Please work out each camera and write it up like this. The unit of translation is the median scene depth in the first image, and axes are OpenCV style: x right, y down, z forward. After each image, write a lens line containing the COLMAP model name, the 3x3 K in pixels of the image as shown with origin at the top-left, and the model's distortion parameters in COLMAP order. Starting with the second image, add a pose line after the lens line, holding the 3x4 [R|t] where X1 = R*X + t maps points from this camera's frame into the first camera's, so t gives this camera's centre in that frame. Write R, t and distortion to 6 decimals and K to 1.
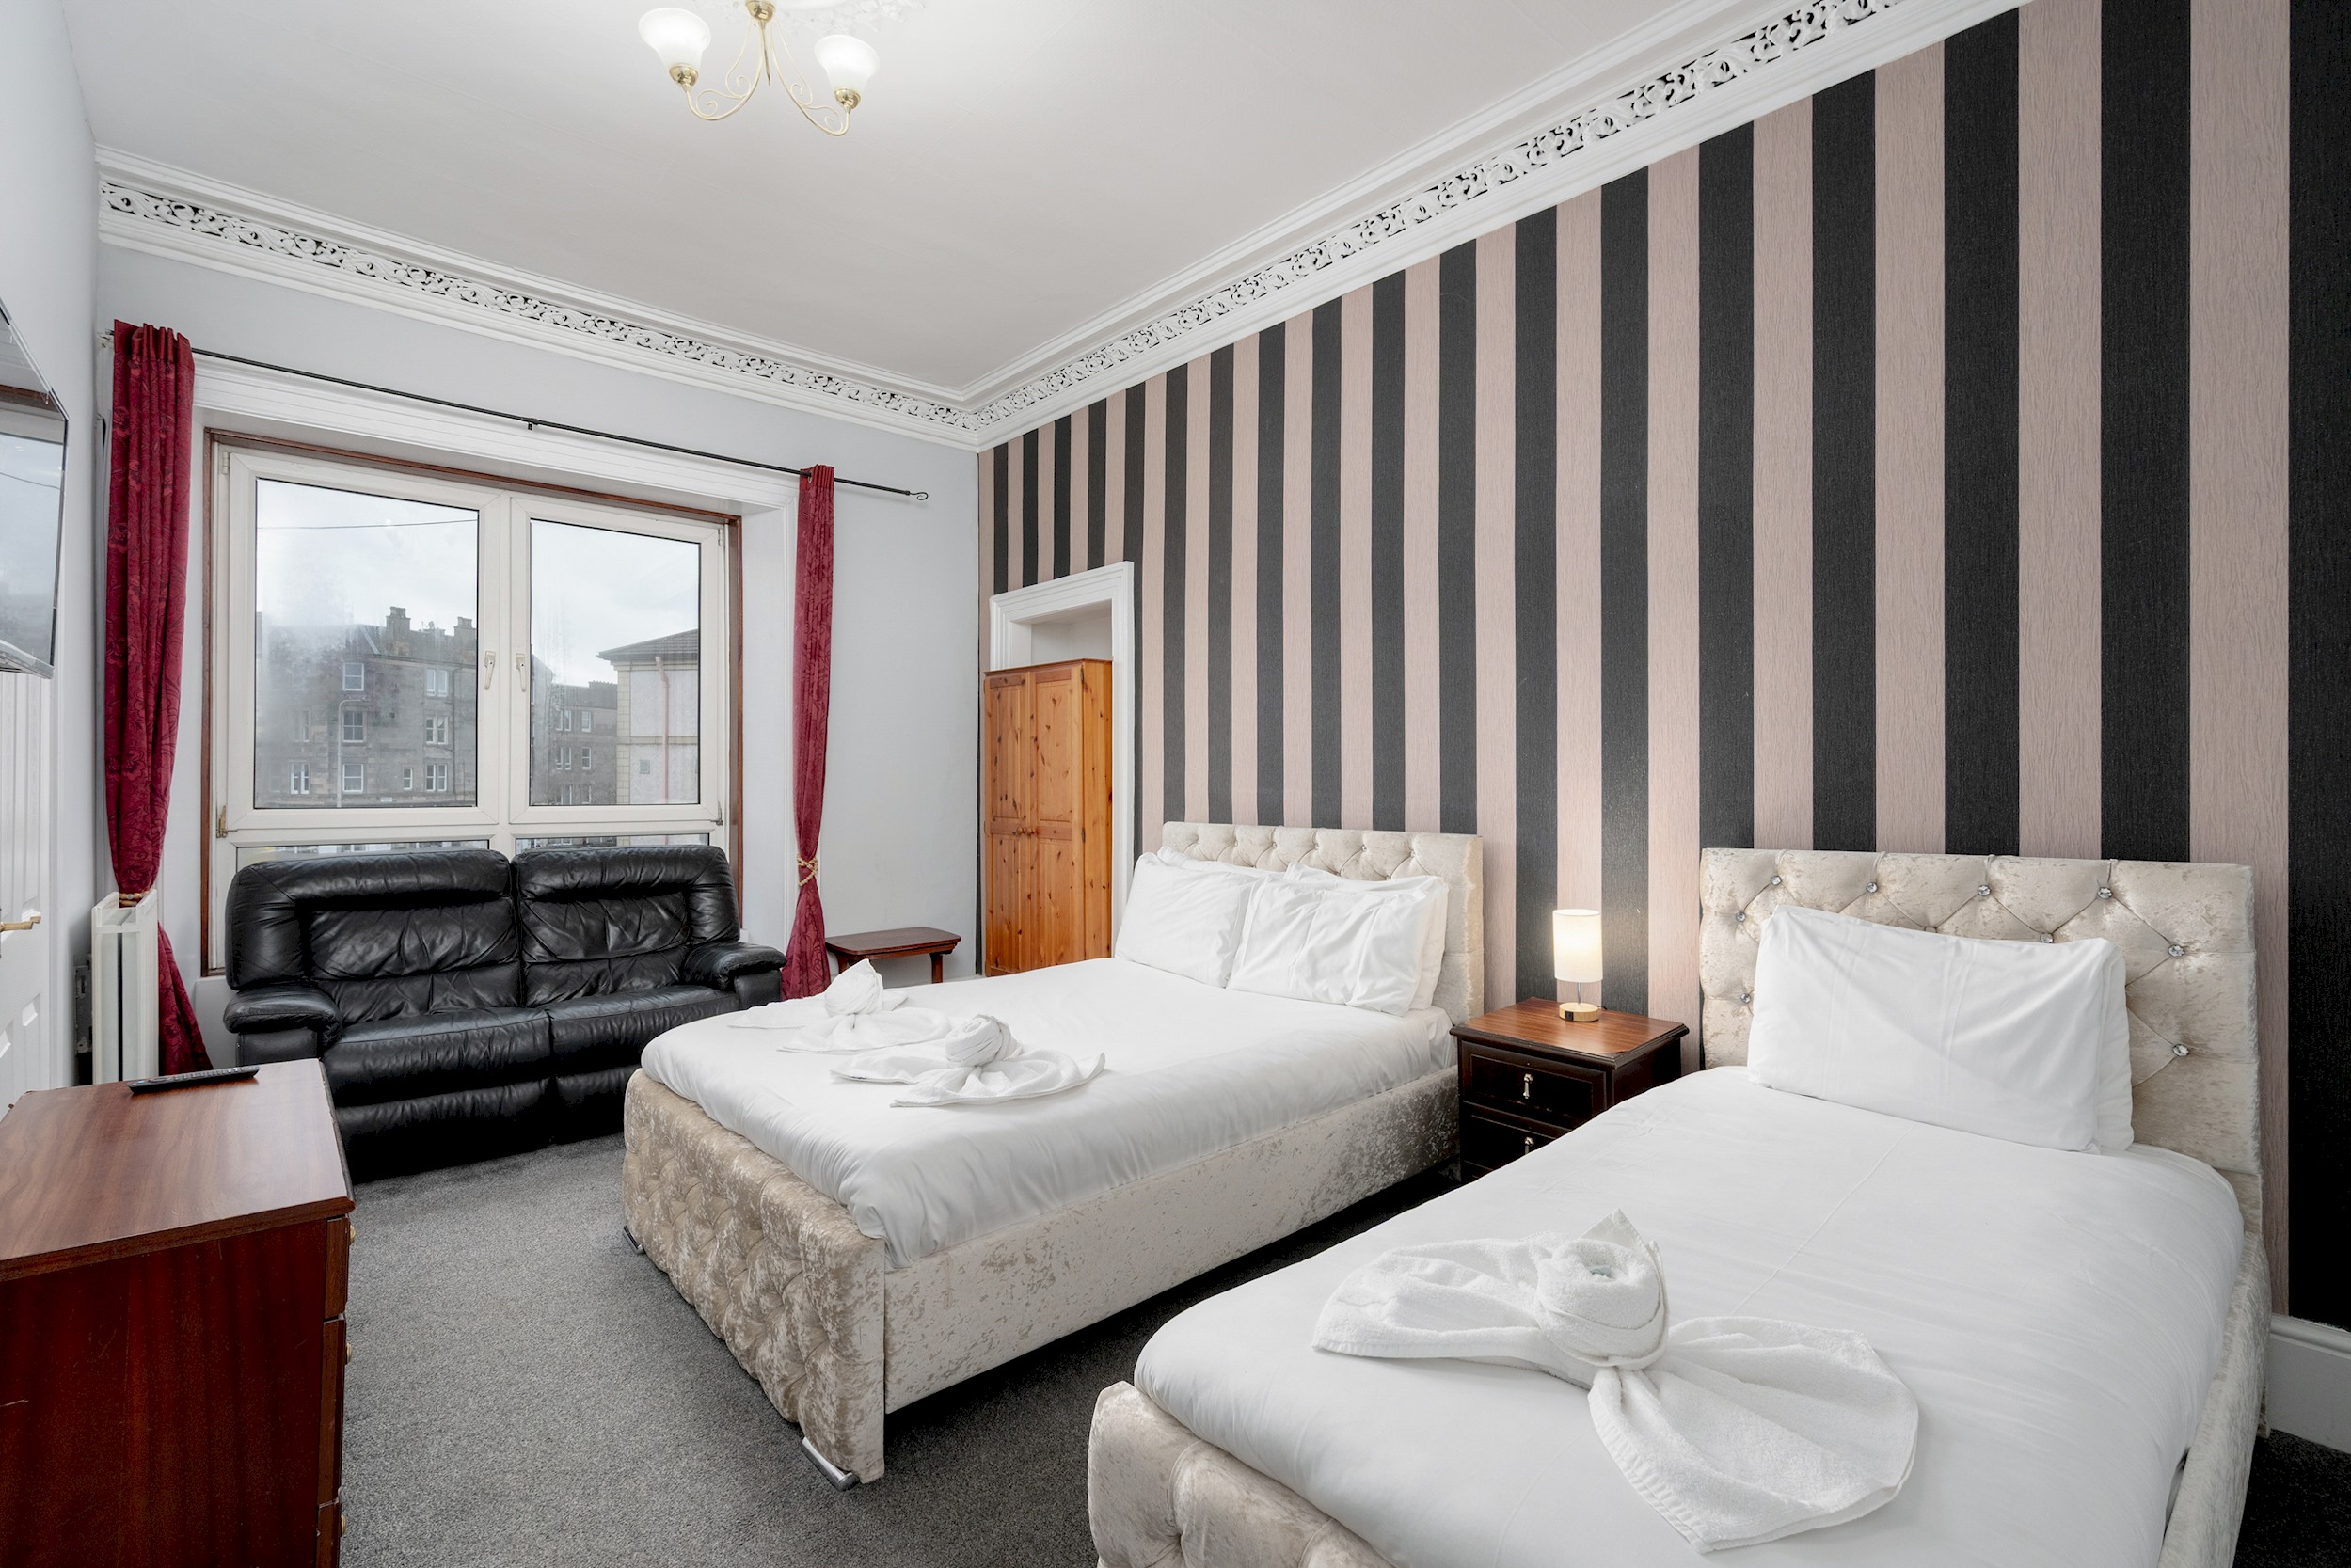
lens RADIAL K [[1054.5, 0, 1190.7], [0, 1054.5, 773.2], [0, 0, 1]] dist [0.002352, 0.000421]
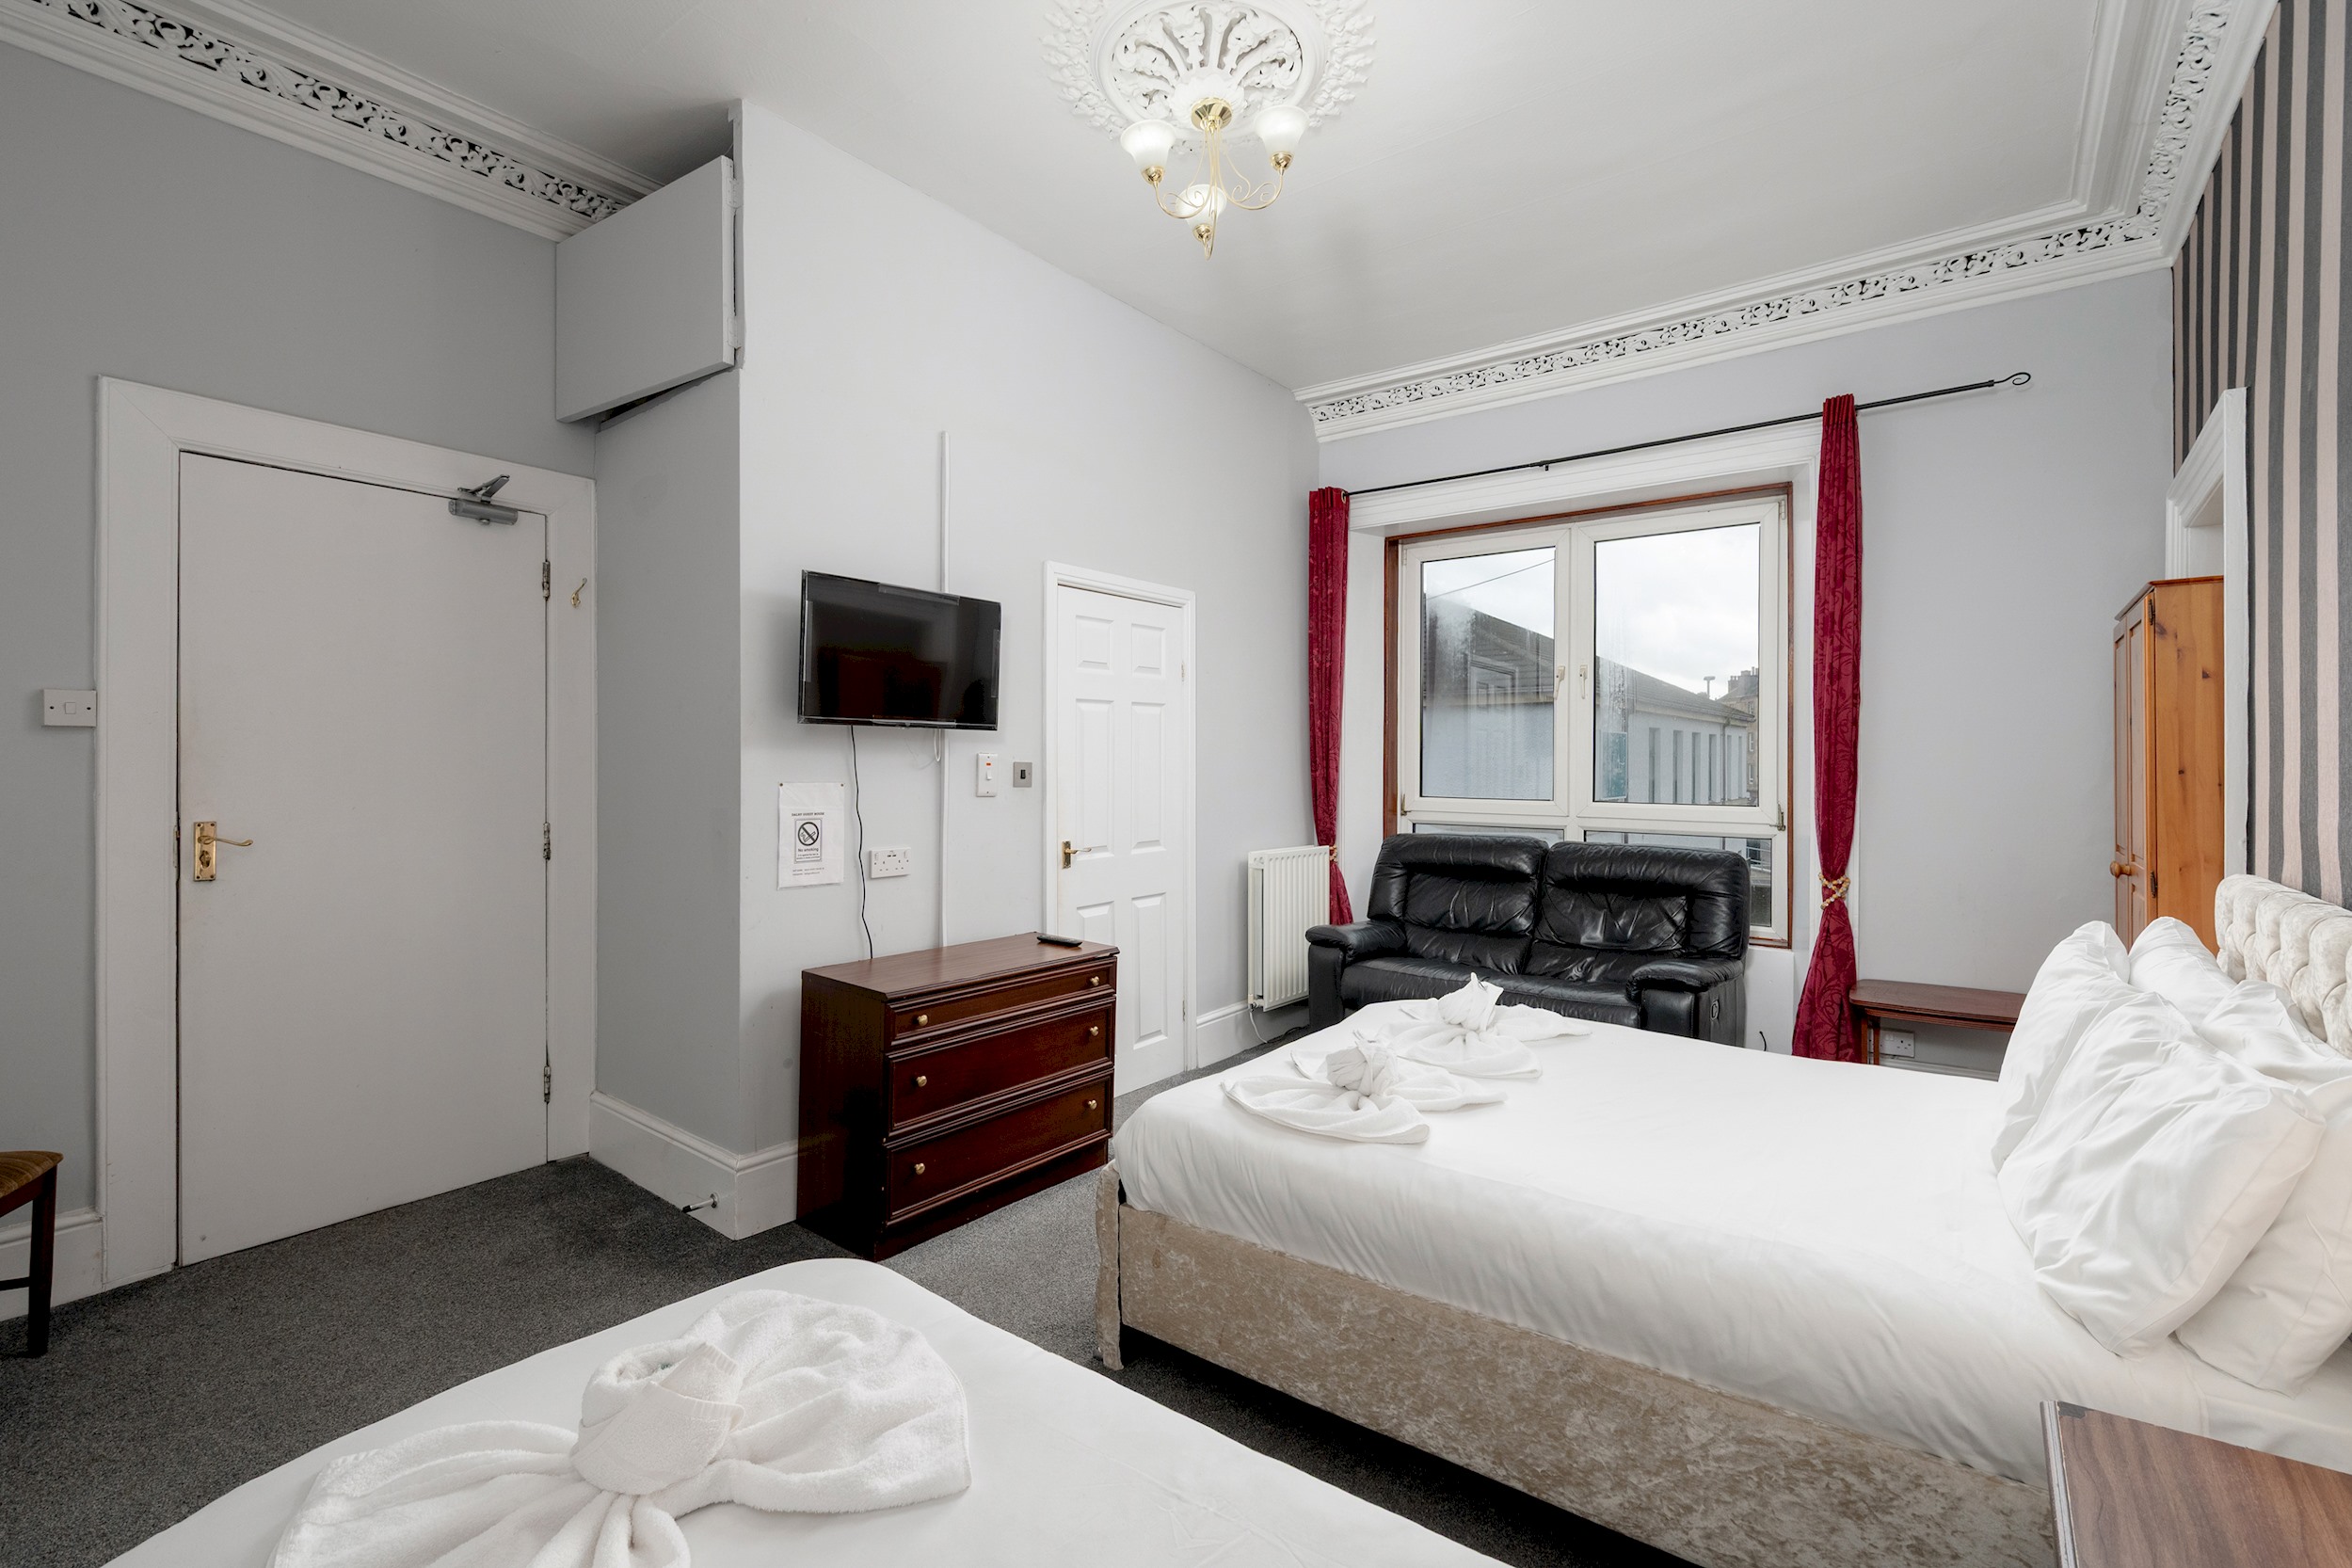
lens RADIAL K [[1055.1, 0, 1191.3], [0, 1055.1, 773.2], [0, 0, 1]] dist [0.002352, 0.000421]
pose [[0.187003, 0.005568, -0.982344, 0.429001], [0.002597, 0.999978, 0.006163, -0.007701], [0.982356, -0.003704, 0.186984, 0.417079]]
